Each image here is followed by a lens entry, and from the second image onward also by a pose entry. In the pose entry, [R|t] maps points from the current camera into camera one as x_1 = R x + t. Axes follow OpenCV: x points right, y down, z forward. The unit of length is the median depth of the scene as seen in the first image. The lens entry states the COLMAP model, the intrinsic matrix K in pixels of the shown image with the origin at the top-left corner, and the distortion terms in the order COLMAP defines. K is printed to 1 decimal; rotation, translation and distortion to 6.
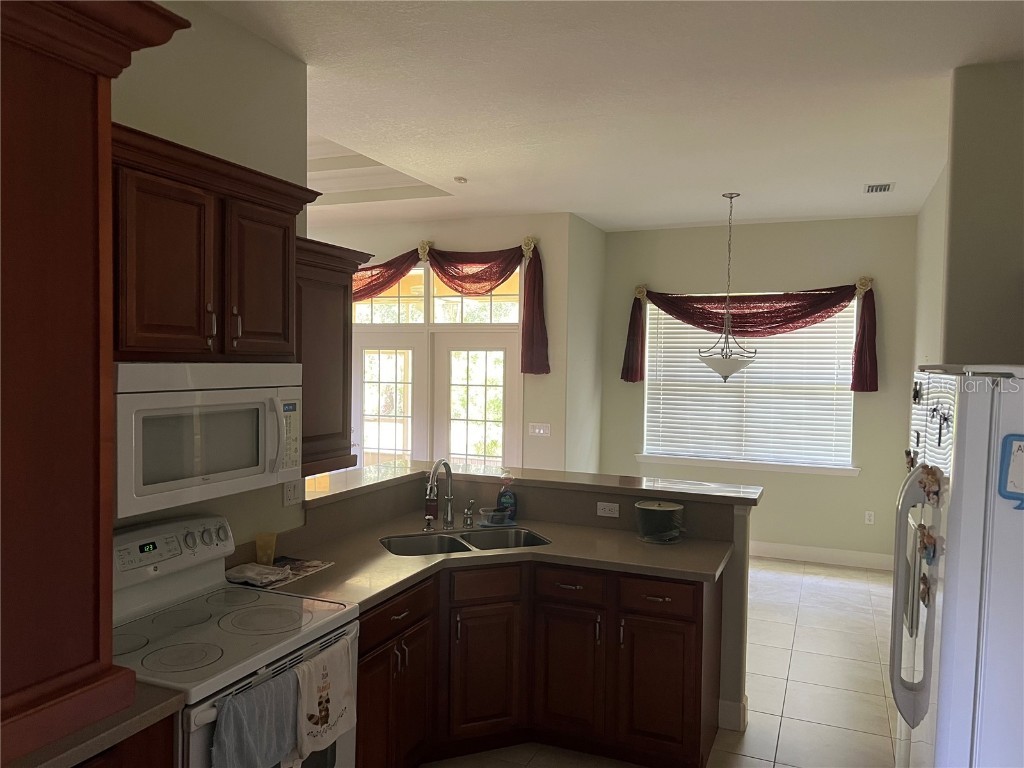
lens RADIAL K [[775.3, 0, 509.6], [0, 775.3, 386.2], [0, 0, 1]] dist [0.060685, -0.072065]
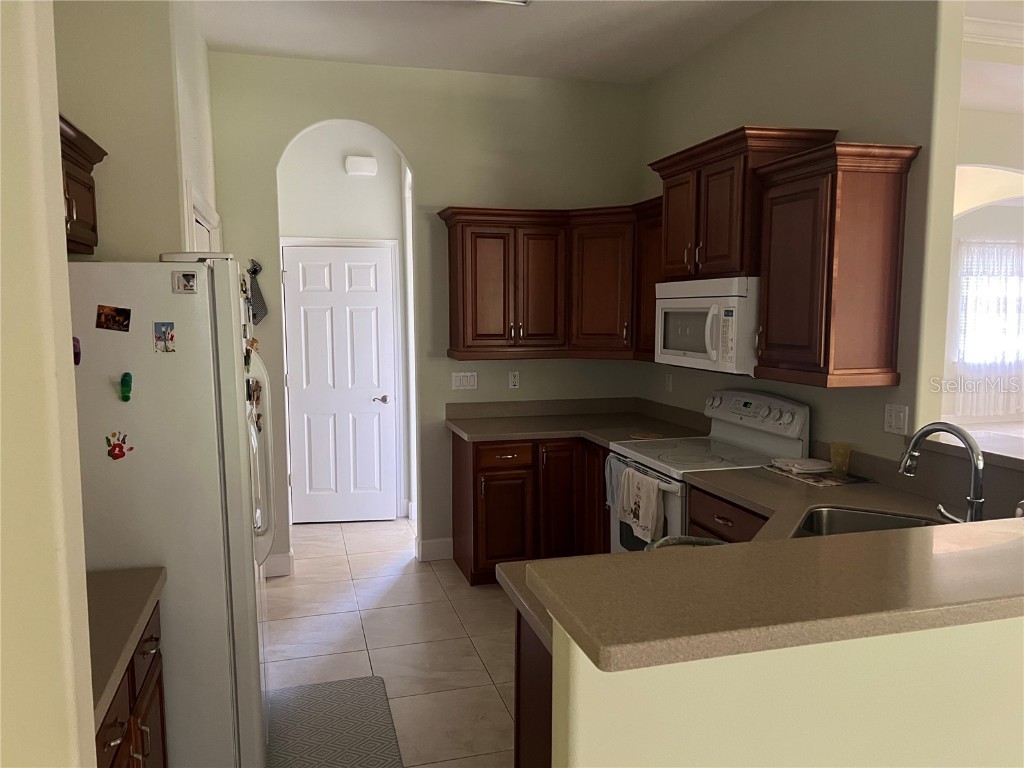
lens RADIAL K [[775.3, 0, 511.3], [0, 775.3, 390.3], [0, 0, 1]] dist [0.060685, -0.072065]
pose [[-0.783411, 0.050423, -0.619455, 0.826775], [-0.031661, 0.992171, 0.120803, 0.010582], [0.620697, 0.114251, -0.775682, 1.887419]]
